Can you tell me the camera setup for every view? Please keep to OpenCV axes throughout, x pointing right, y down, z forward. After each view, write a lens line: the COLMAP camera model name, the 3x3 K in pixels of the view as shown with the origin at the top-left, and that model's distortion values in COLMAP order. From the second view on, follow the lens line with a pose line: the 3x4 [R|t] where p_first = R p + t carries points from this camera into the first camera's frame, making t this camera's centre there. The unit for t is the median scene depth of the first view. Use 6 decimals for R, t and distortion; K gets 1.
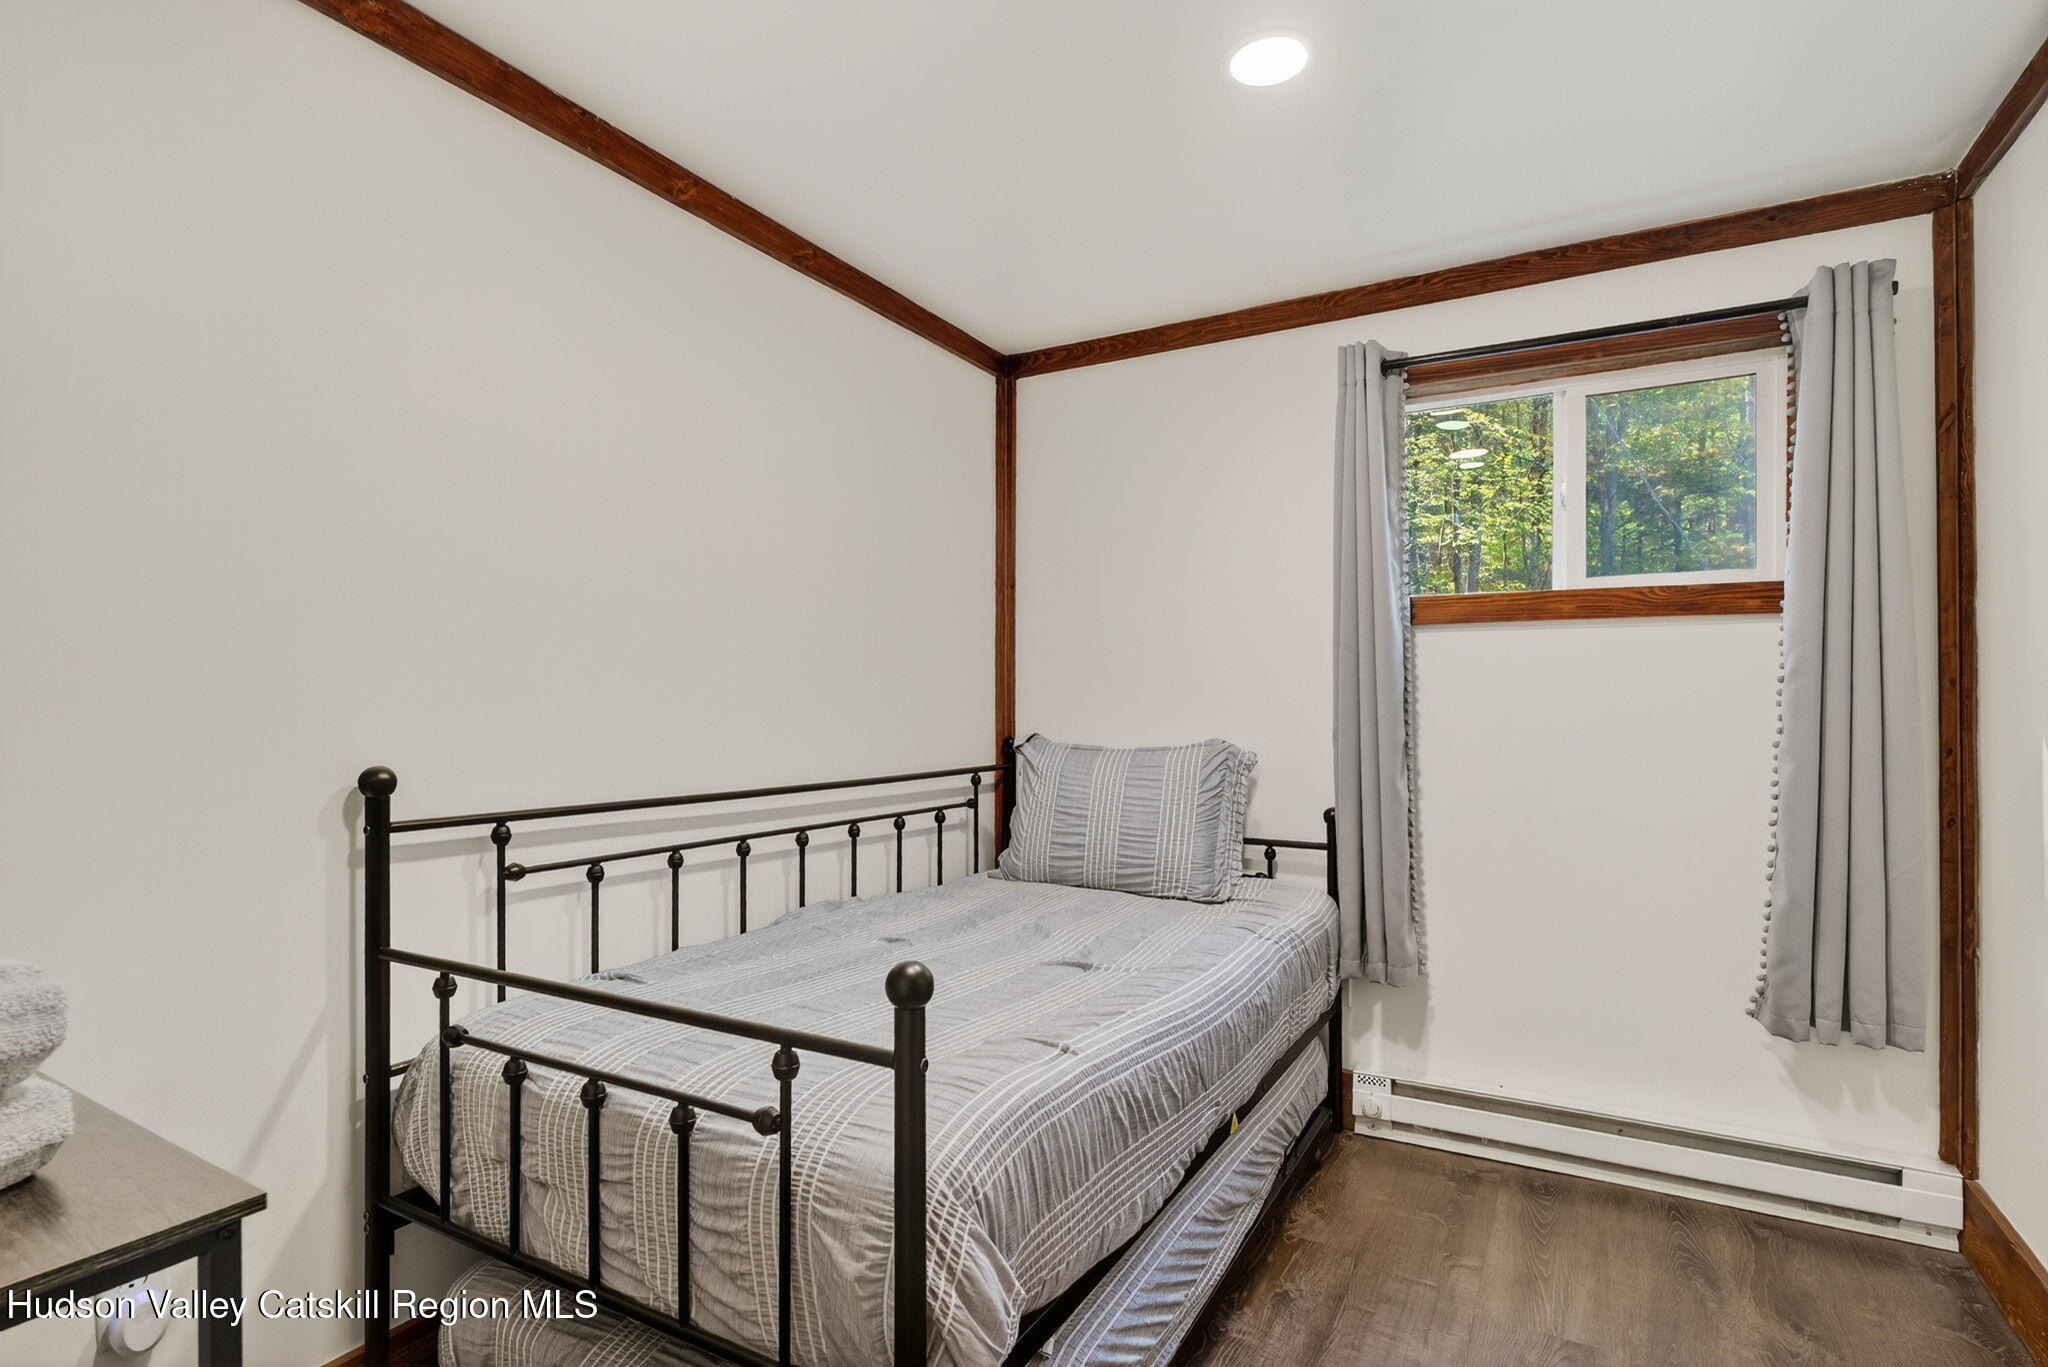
lens RADIAL K [[1010.4, 0, 1020.6], [0, 1010.4, 692.4], [0, 0, 1]] dist [-0.000468, -0.000007]
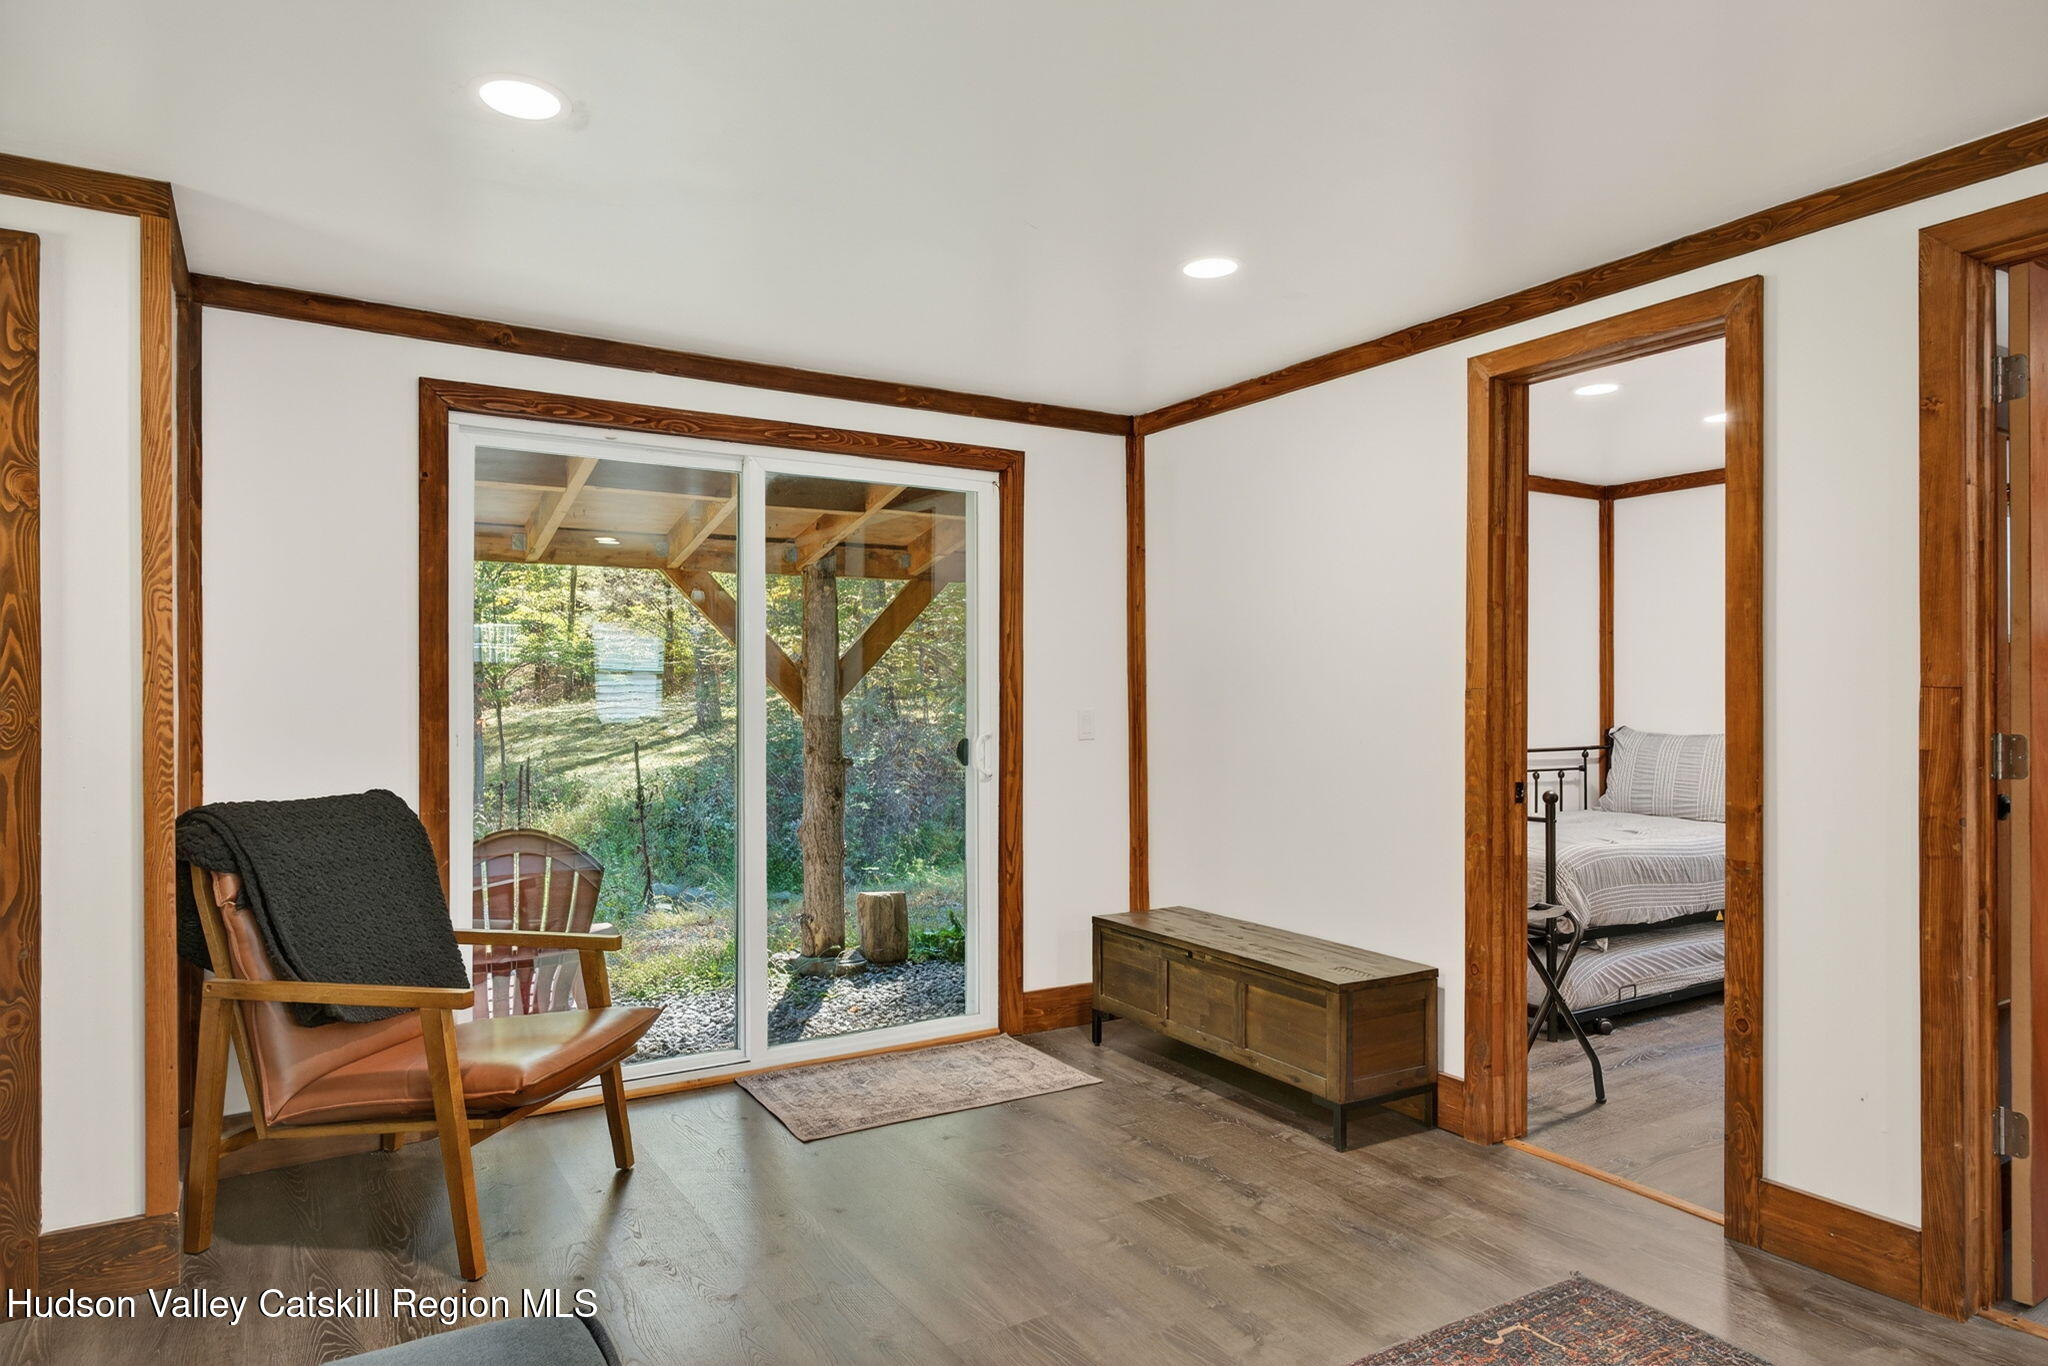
lens RADIAL K [[1242.7, 0, 1025.9], [0, 1242.7, 684.2], [0, 0, 1]] dist [0.032913, 0.001702]
pose [[0.885093, -0.003225, -0.465402, 0.096044], [0.005014, 0.999984, 0.002605, -0.035529], [0.465386, -0.004639, 0.885095, -1.193331]]
